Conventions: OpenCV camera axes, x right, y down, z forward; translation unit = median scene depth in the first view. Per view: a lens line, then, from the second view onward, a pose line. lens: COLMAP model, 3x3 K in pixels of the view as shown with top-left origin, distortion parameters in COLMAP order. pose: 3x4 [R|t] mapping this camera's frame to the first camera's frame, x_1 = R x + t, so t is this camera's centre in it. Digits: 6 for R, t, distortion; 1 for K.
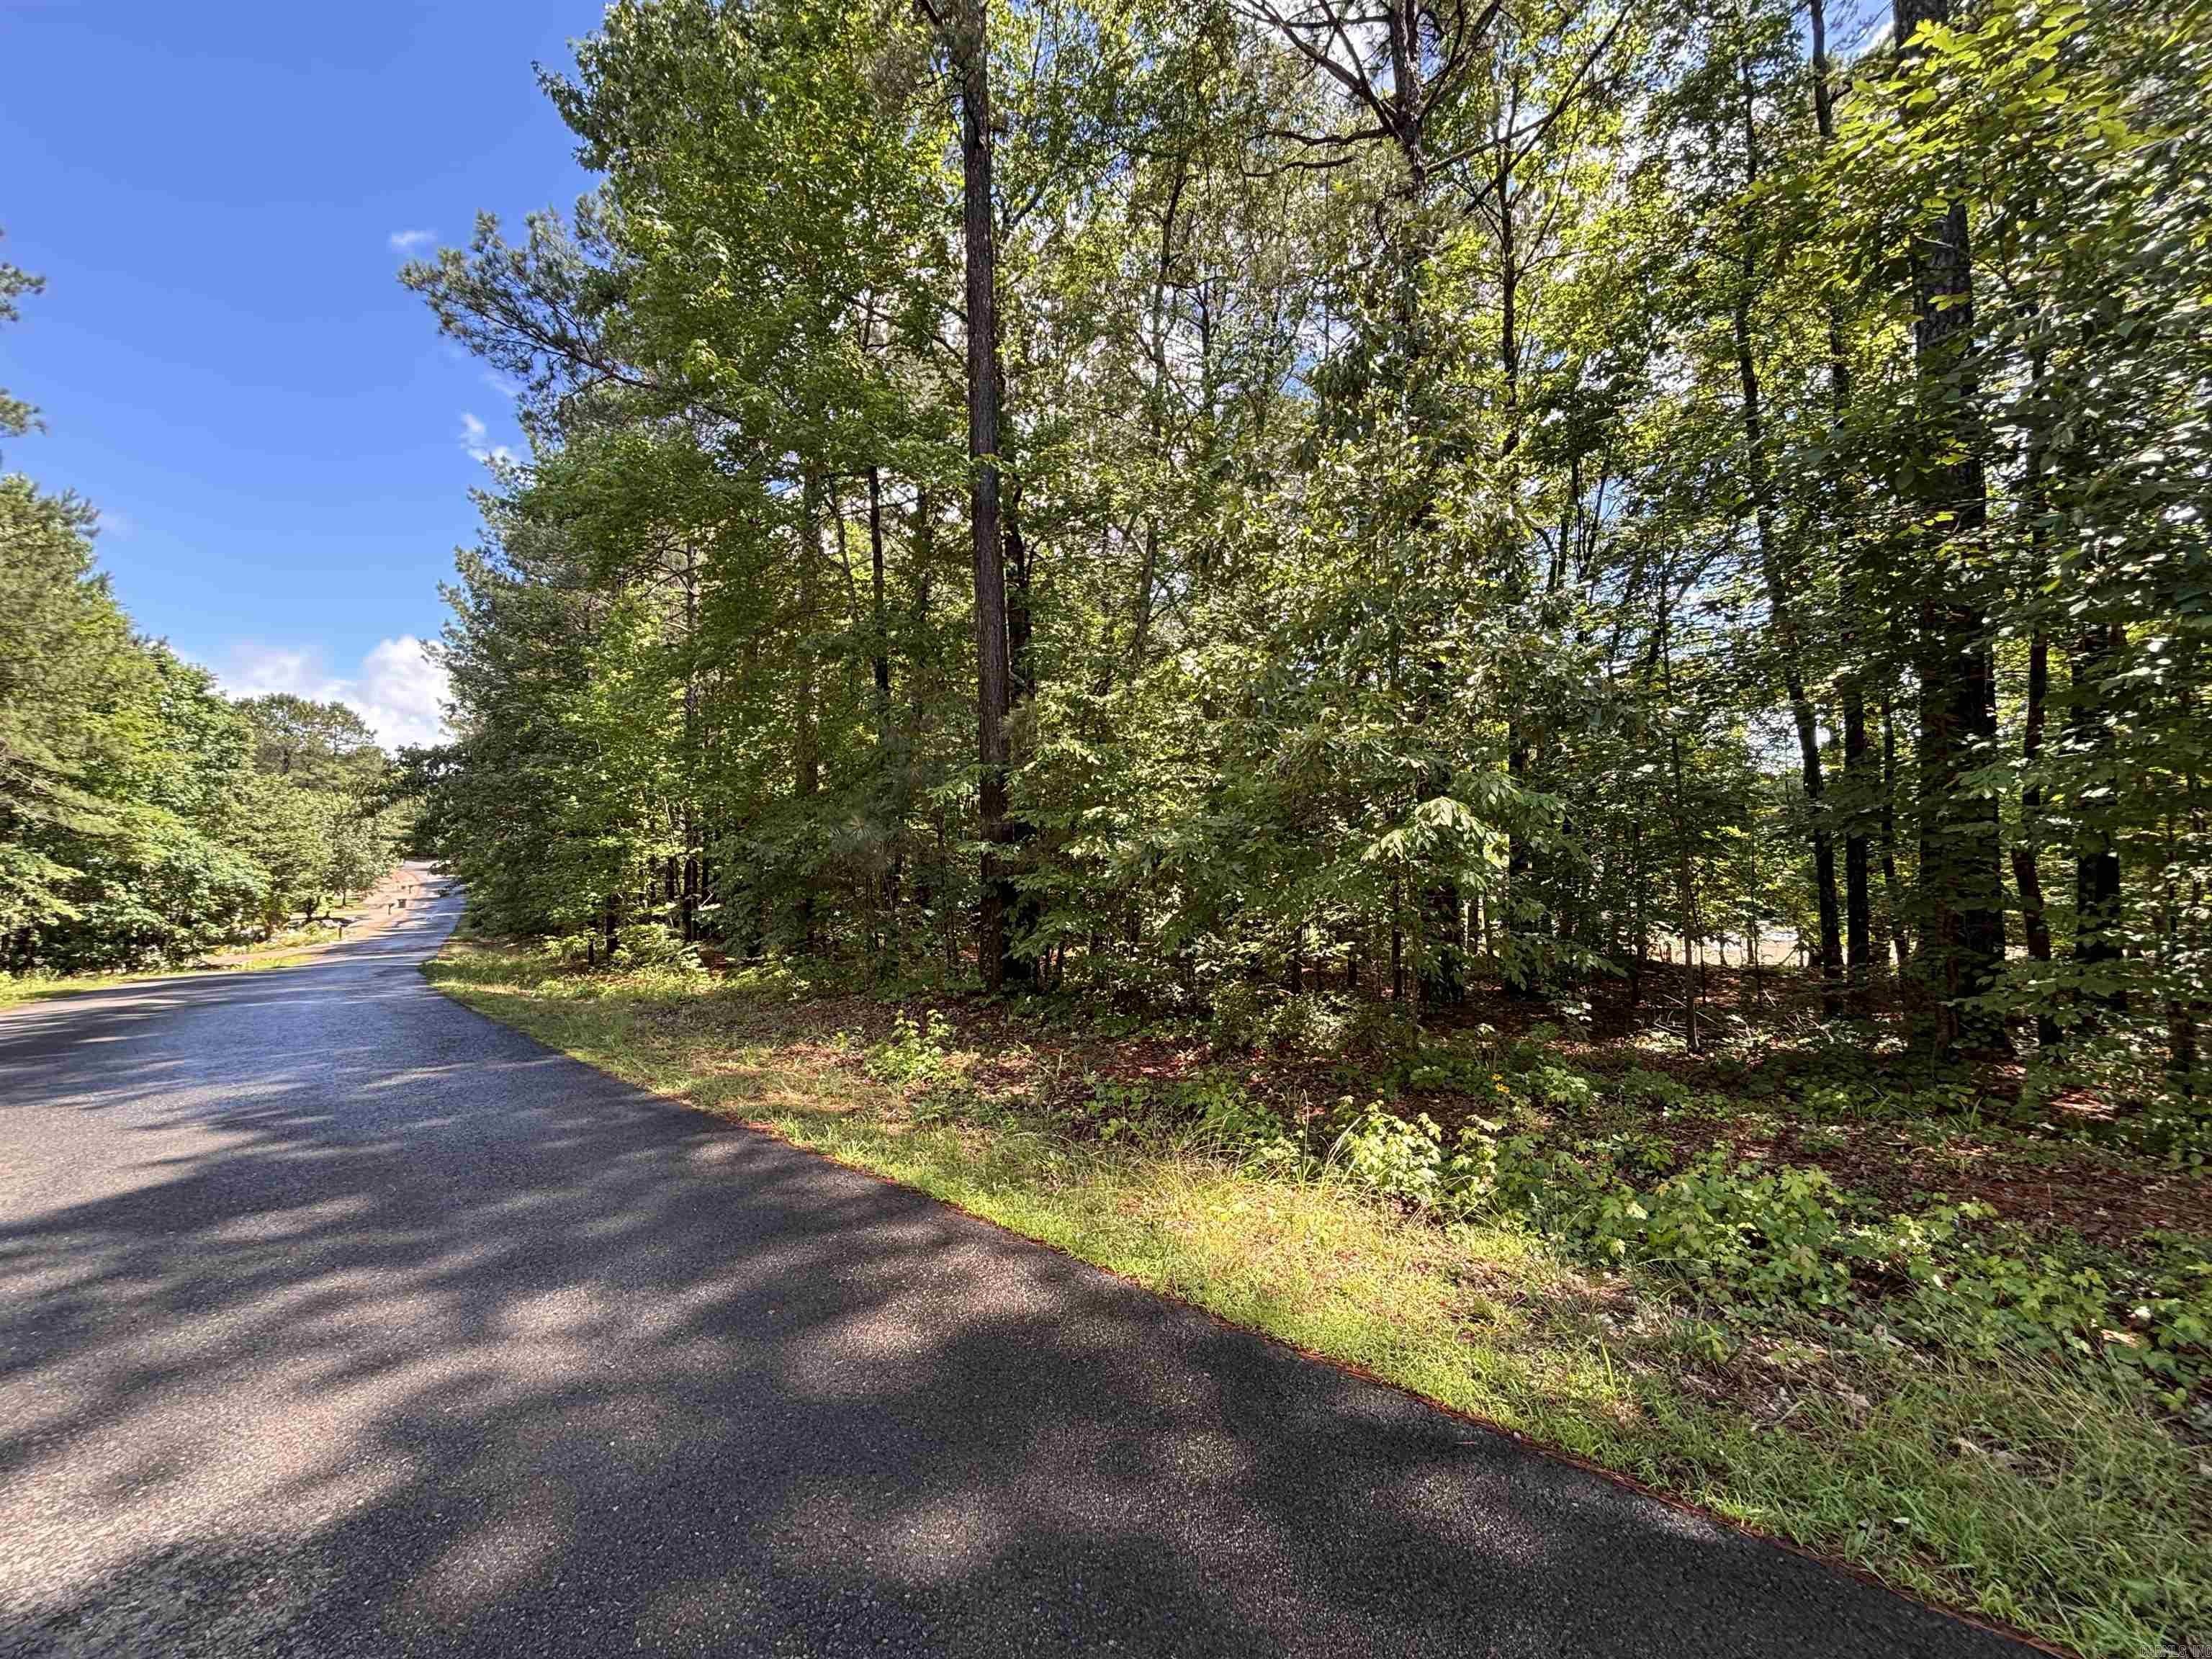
lens RADIAL K [[887.6, 0, 1106.2], [0, 887.6, 836.3], [0, 0, 1]] dist [-0.001312, -0.000079]
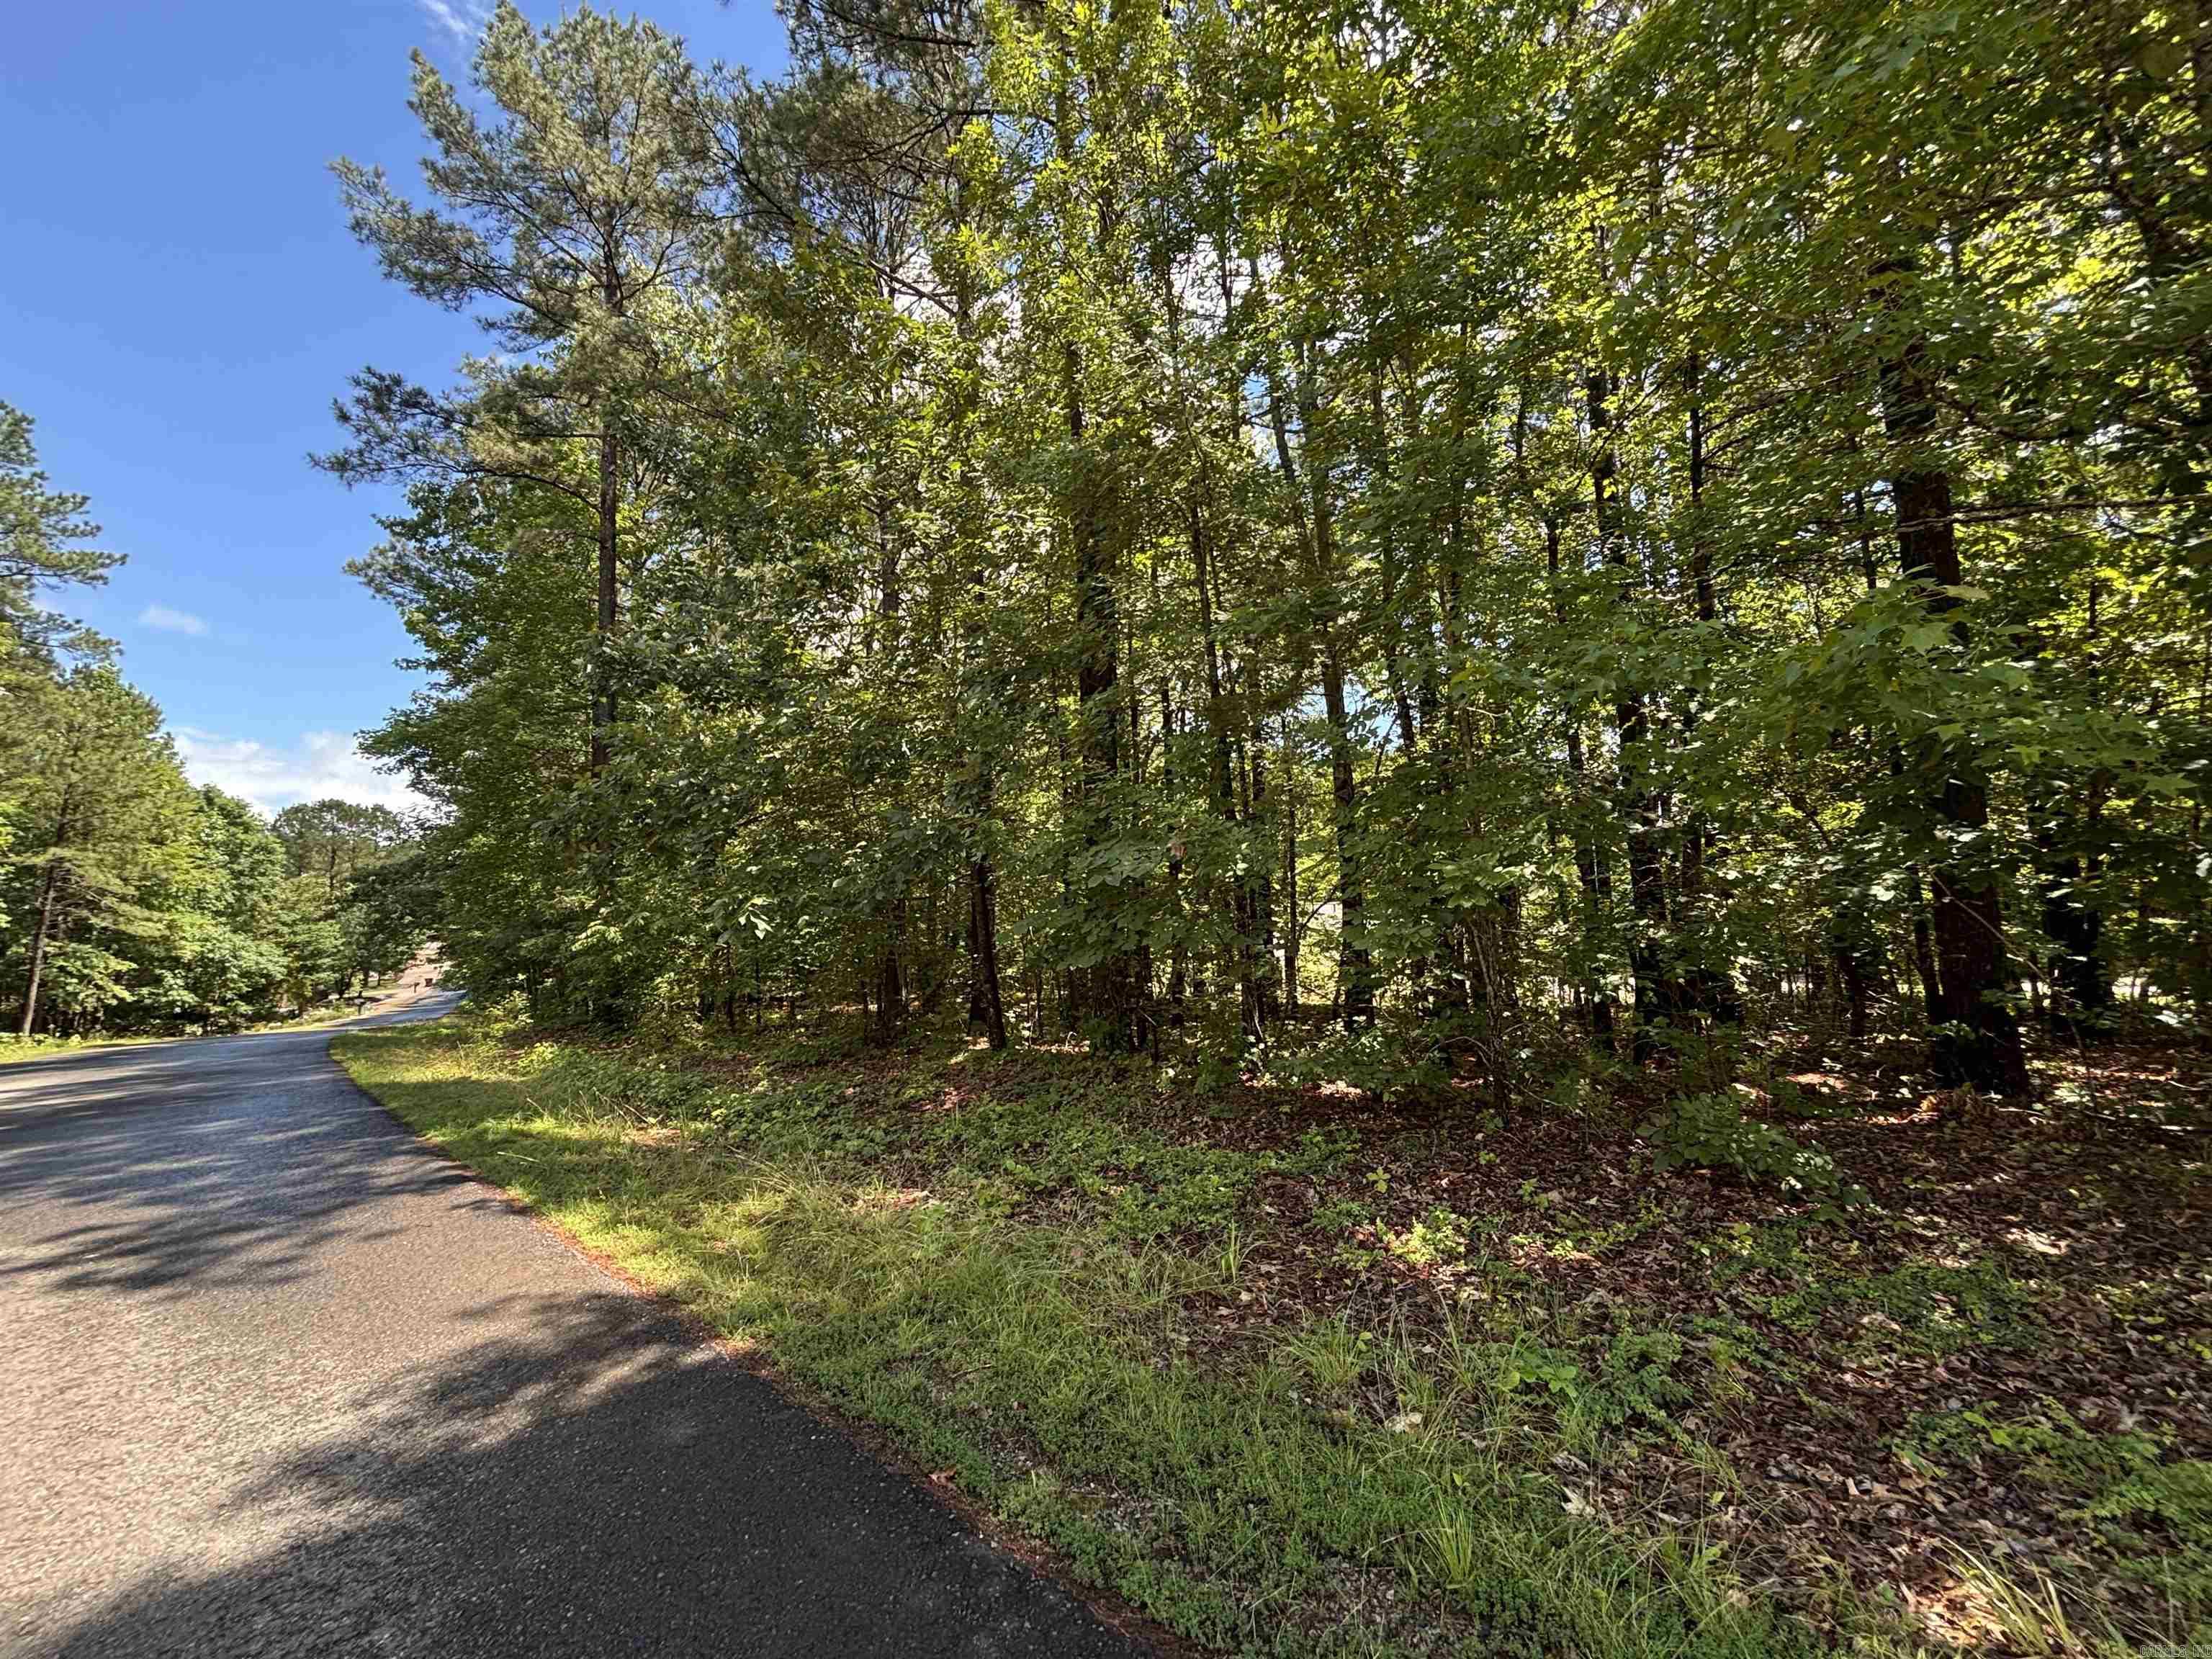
lens RADIAL K [[899.9, 0, 1114.9], [0, 899.9, 831.2], [0, 0, 1]] dist [-0.010048, 0.005933]
pose [[0.998458, -0.035883, -0.042354, 0.225779], [0.032825, 0.996950, -0.070808, -0.009202], [0.044765, 0.069309, 0.996590, -0.175704]]
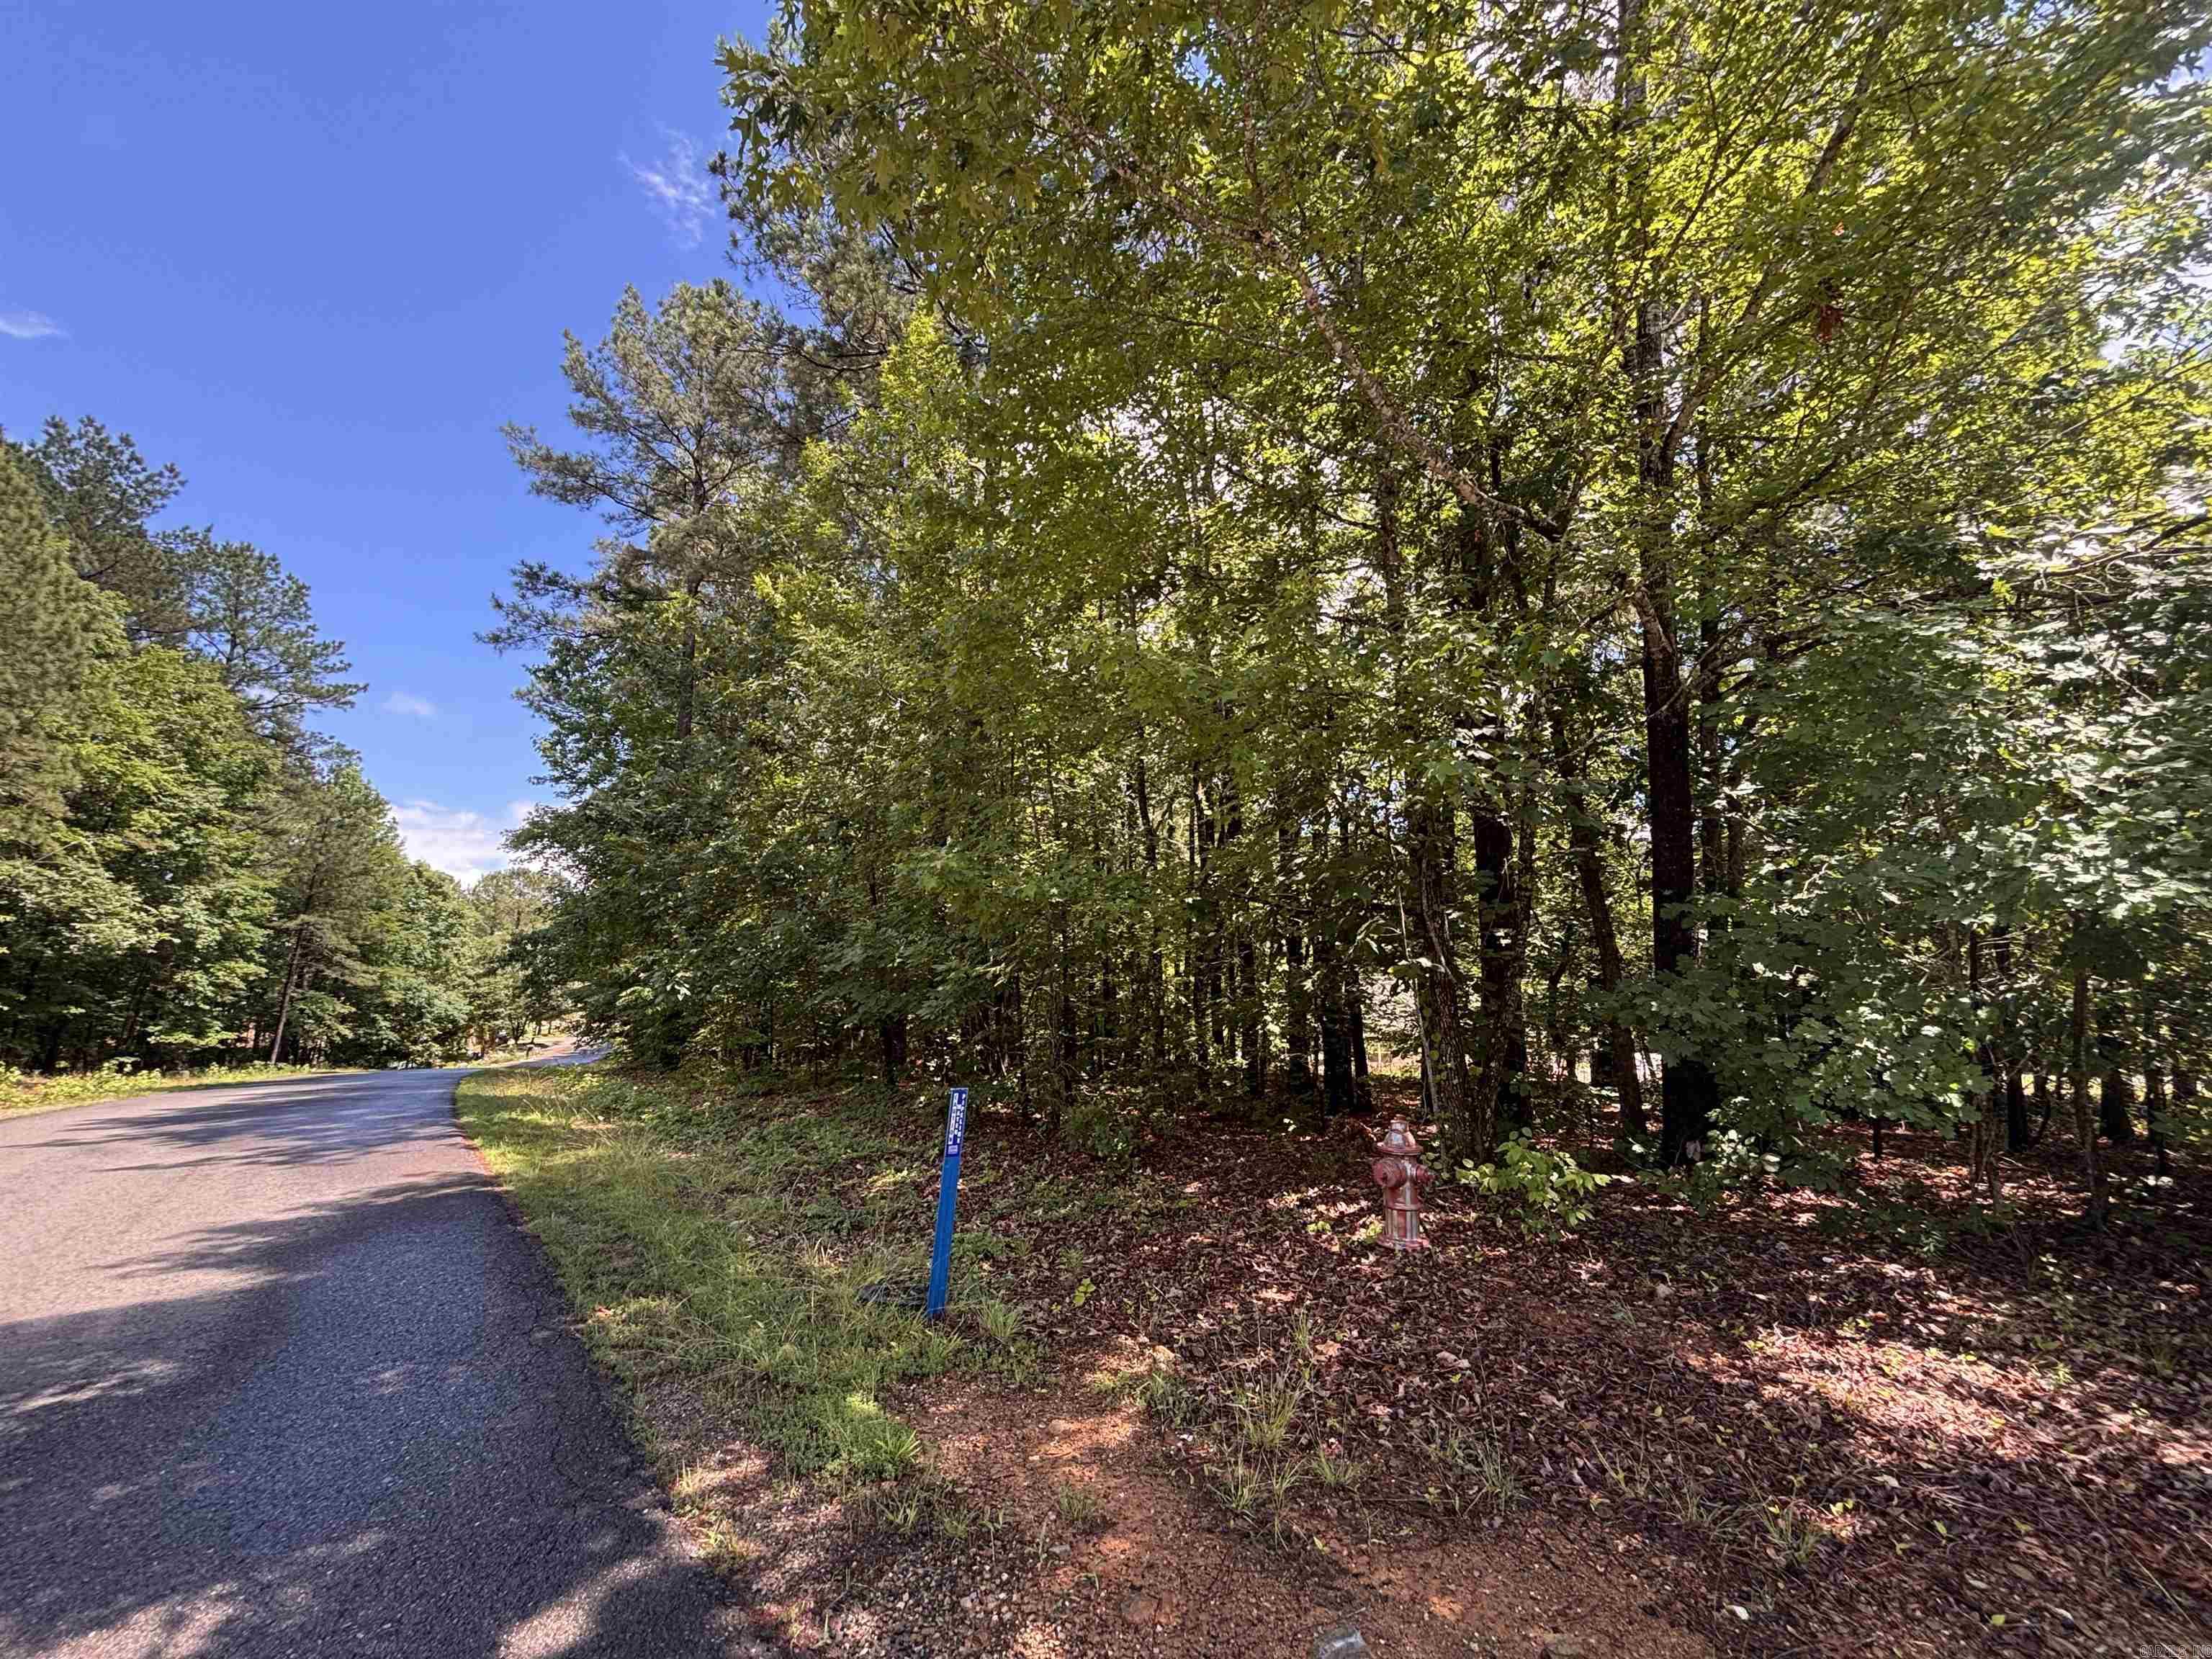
lens RADIAL K [[887.6, 0, 1106.2], [0, 887.6, 836.3], [0, 0, 1]] dist [-0.001312, -0.000079]
pose [[0.982718, -0.043358, -0.179959, 0.308319], [0.017658, 0.989706, -0.142023, -0.010670], [0.184264, 0.136391, 0.973367, -0.230749]]
